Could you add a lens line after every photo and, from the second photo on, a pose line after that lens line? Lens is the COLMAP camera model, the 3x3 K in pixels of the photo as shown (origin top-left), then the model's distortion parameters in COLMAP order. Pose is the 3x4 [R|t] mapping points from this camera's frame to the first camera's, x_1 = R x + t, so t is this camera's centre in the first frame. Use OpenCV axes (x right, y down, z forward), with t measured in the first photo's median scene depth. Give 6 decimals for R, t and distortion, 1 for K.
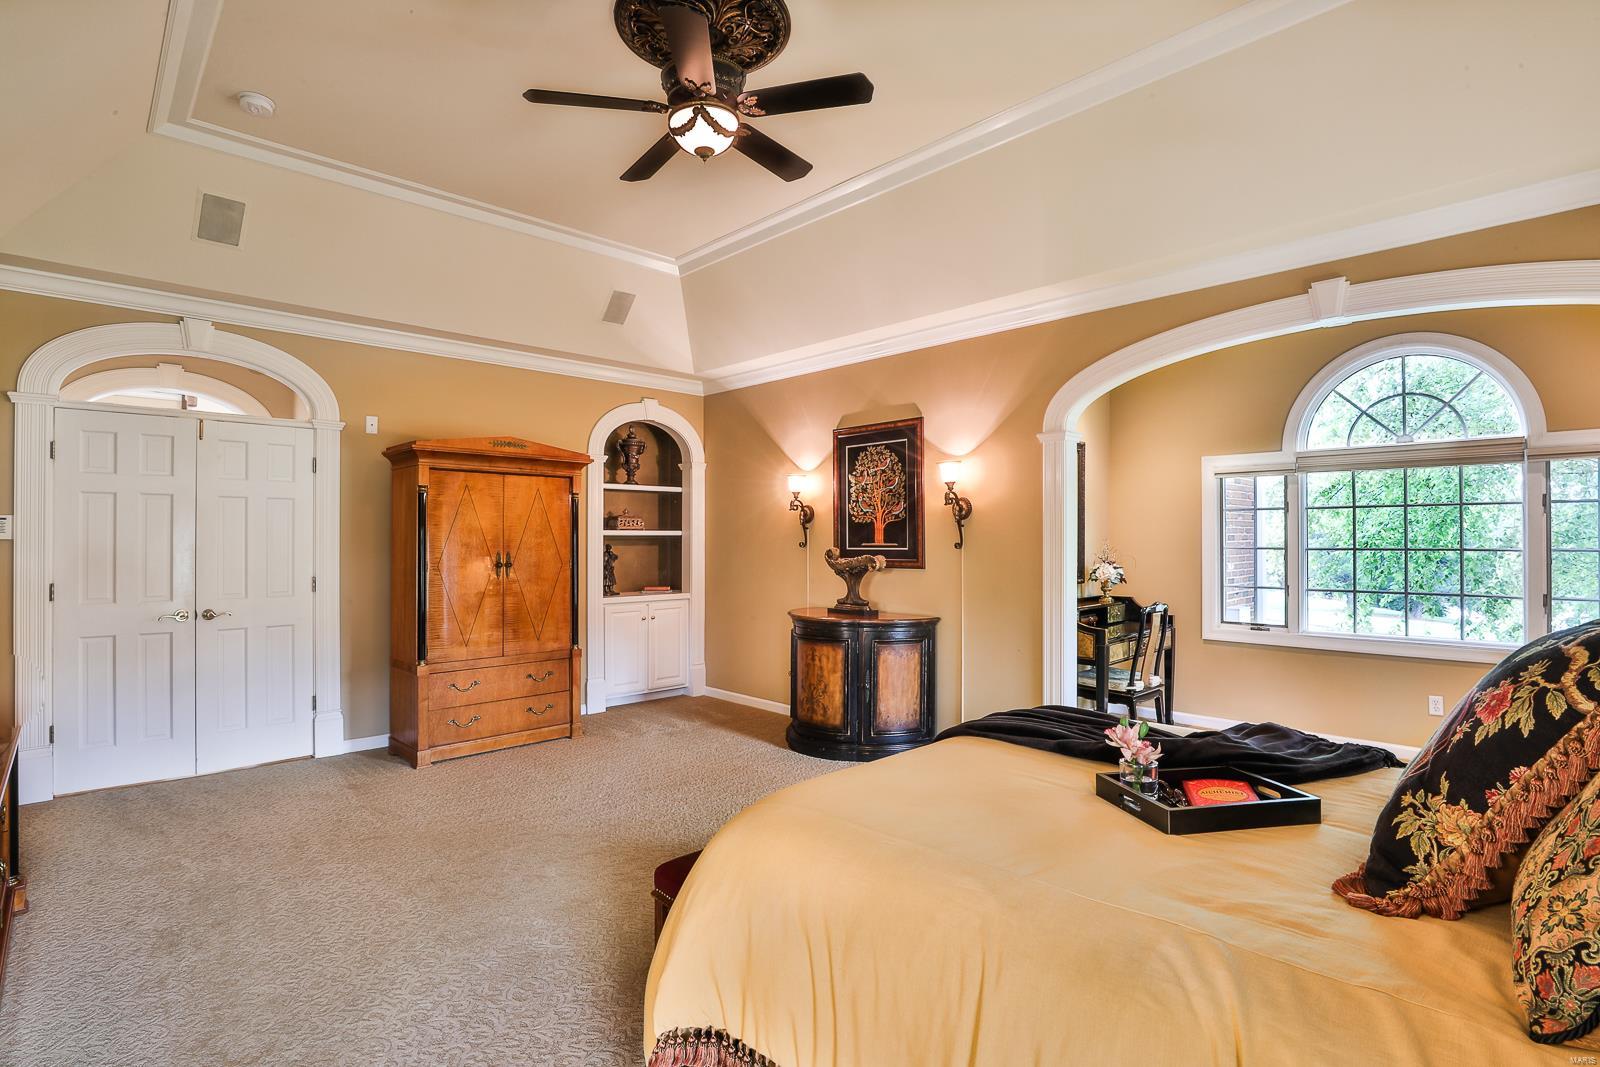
lens RADIAL K [[785.7, 0, 792.2], [0, 785.7, 531.6], [0, 0, 1]] dist [-0.031275, 0.009864]
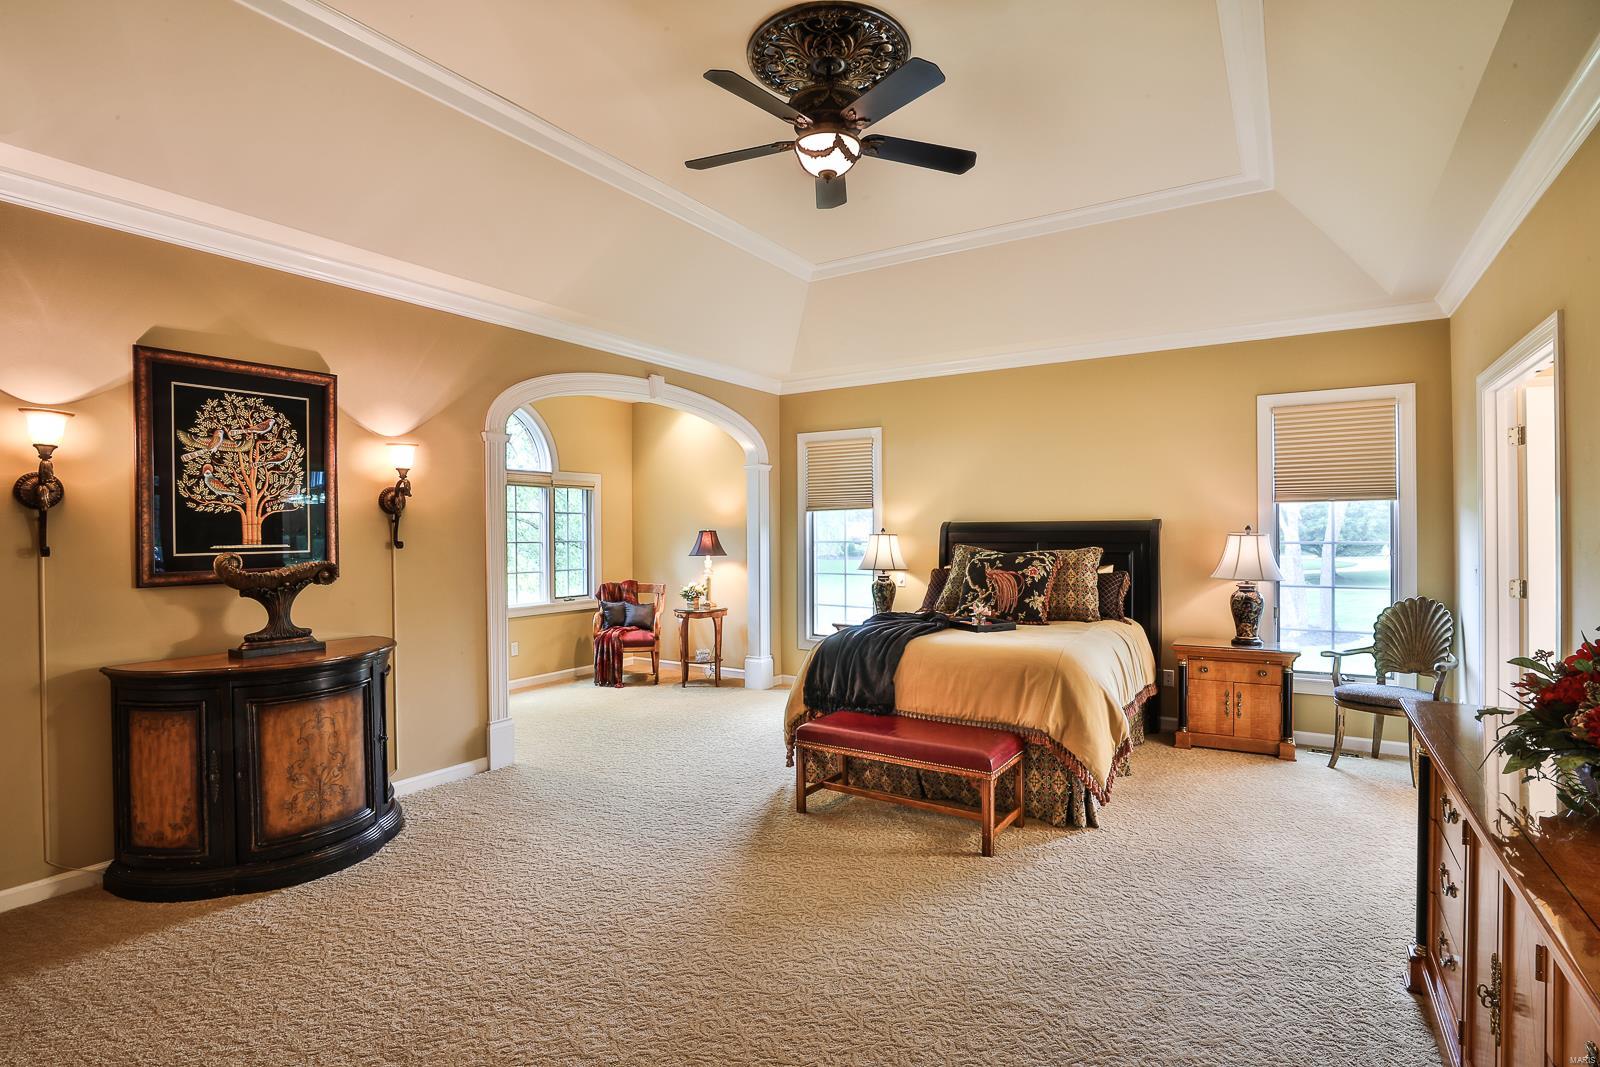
lens RADIAL K [[785.7, 0, 792.2], [0, 785.7, 531.6], [0, 0, 1]] dist [-0.031275, 0.009864]
pose [[-0.225281, -0.000744, 0.974294, -0.631389], [-0.008693, 0.999961, -0.001247, 0.000667], [-0.974255, -0.008750, -0.225279, 0.709800]]
